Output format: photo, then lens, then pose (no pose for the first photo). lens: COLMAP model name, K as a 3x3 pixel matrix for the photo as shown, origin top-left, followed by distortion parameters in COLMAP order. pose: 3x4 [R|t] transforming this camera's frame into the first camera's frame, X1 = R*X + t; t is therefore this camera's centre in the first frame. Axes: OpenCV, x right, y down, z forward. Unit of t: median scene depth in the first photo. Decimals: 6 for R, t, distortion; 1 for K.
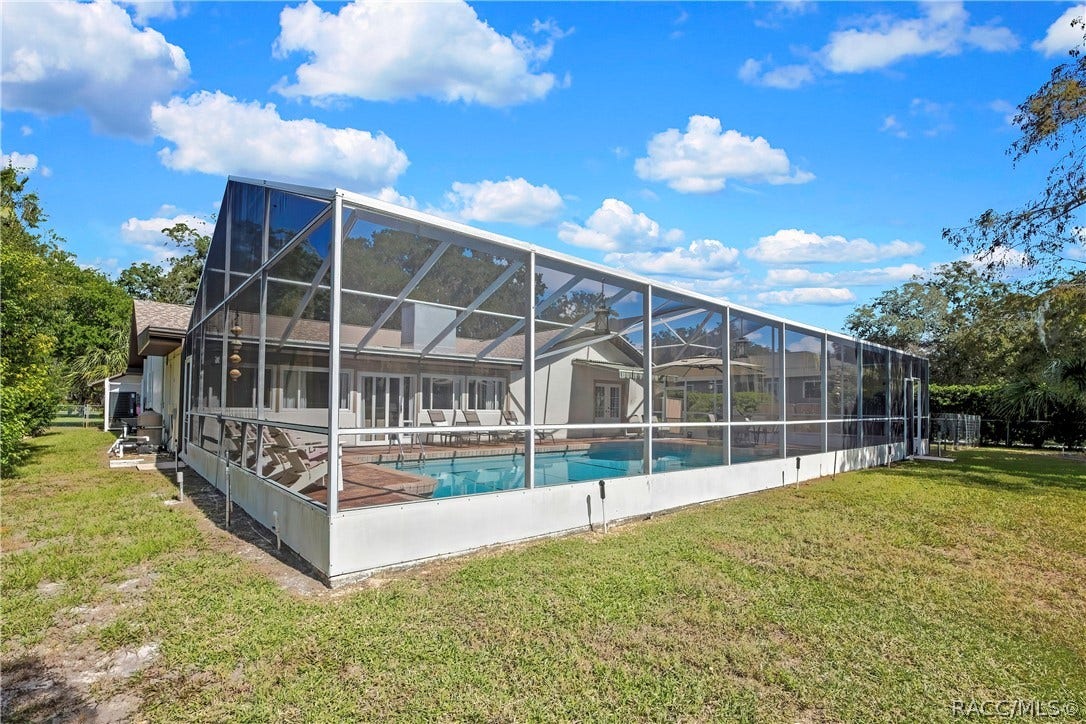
lens RADIAL K [[493.5, 0, 499.0], [0, 493.5, 389.2], [0, 0, 1]] dist [-0.000809, 0.000014]
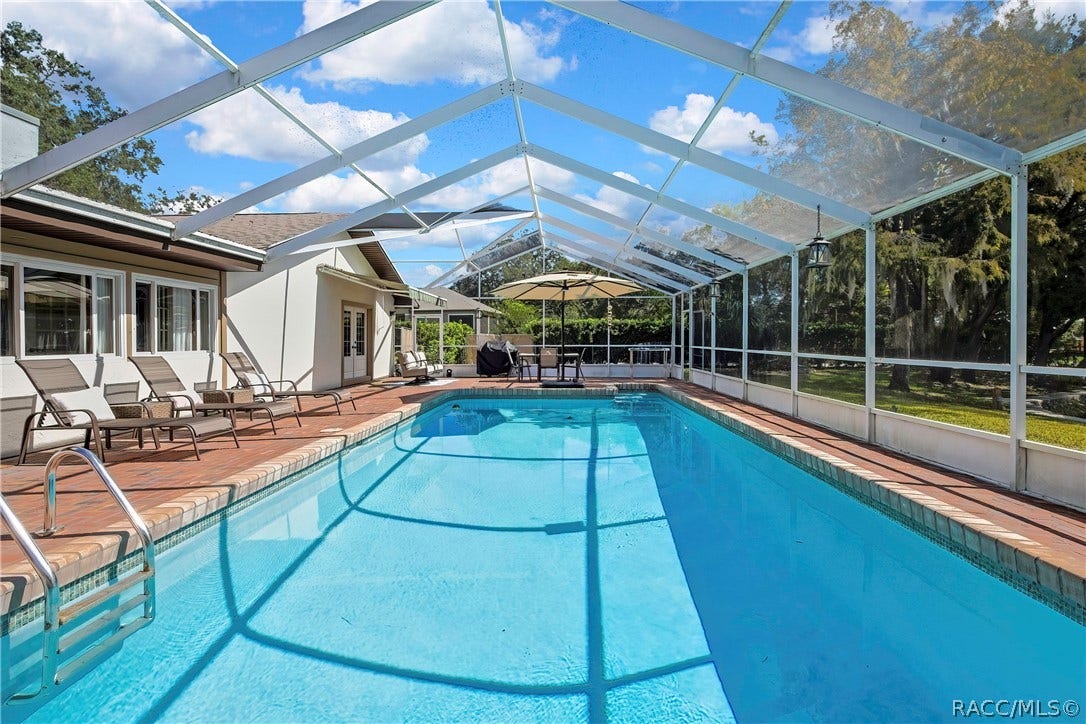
lens RADIAL K [[479.5, 0, 541.6], [0, 479.5, 336.3], [0, 0, 1]] dist [-0.013100, 0.006064]
pose [[0.656368, -0.009118, 0.754386, -0.142100], [-0.013698, 0.999618, 0.024000, 0.012723], [-0.754317, -0.026087, 0.655992, 0.471411]]
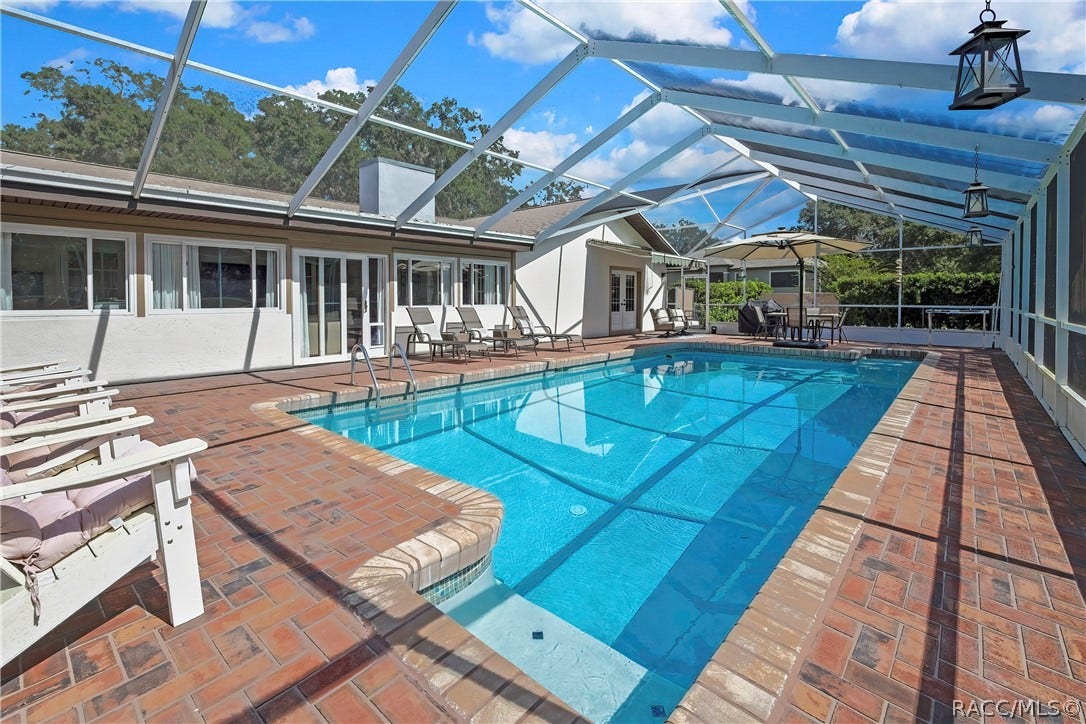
lens RADIAL K [[485.5, 0, 547.7], [0, 485.5, 305.8], [0, 0, 1]] dist [0.000460, 0.000167]
pose [[0.983020, -0.013853, 0.182975, -0.069750], [0.004753, 0.998734, 0.050075, 0.007362], [-0.183437, -0.048355, 0.981841, 0.283153]]
